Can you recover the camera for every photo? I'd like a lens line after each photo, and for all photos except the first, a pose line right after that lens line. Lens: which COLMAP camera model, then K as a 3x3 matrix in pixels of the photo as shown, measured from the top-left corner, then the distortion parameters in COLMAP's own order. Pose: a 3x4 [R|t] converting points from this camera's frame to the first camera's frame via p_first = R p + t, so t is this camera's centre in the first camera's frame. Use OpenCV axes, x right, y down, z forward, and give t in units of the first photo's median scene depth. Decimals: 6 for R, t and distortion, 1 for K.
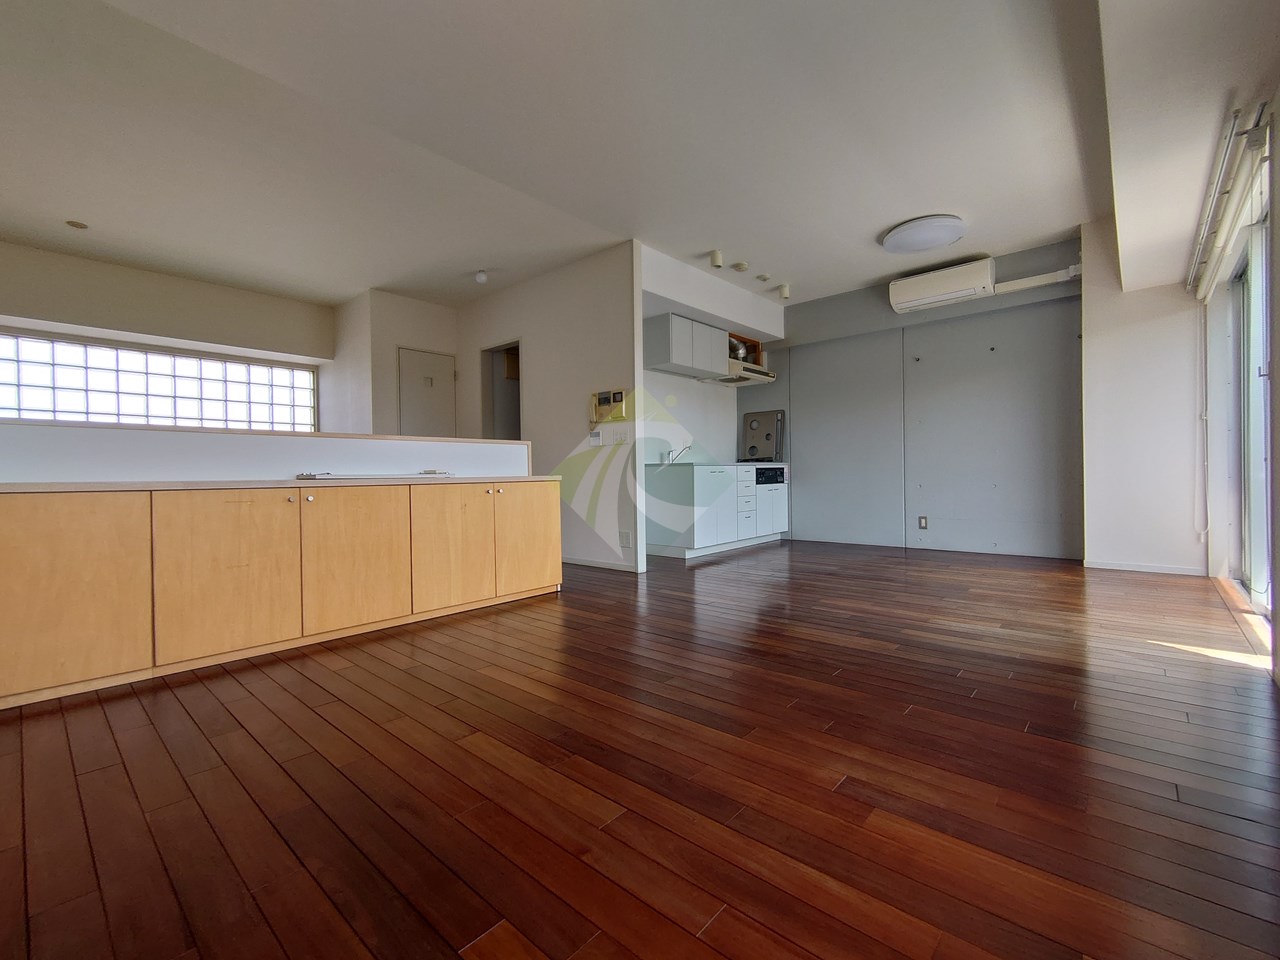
lens RADIAL K [[551.1, 0, 638.2], [0, 551.1, 479.7], [0, 0, 1]] dist [-0.000215, -0.001565]
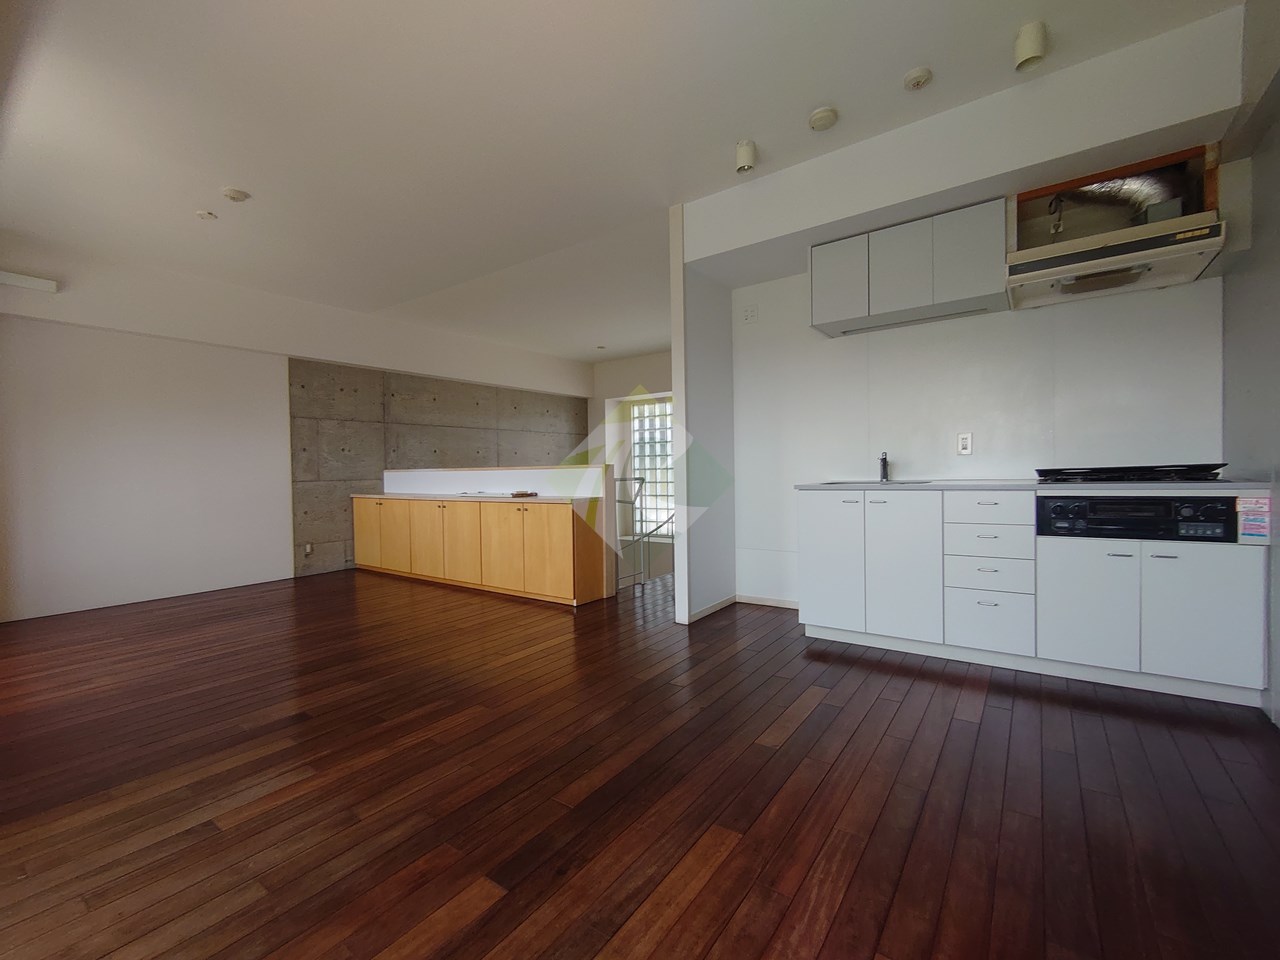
lens RADIAL K [[551.1, 0, 633.5], [0, 551.1, 472.1], [0, 0, 1]] dist [-0.000215, -0.001565]
pose [[0.109520, 0.014344, -0.993881, 0.584686], [0.007460, 0.999856, 0.015252, -0.047347], [0.993957, -0.009085, 0.109398, 0.634870]]
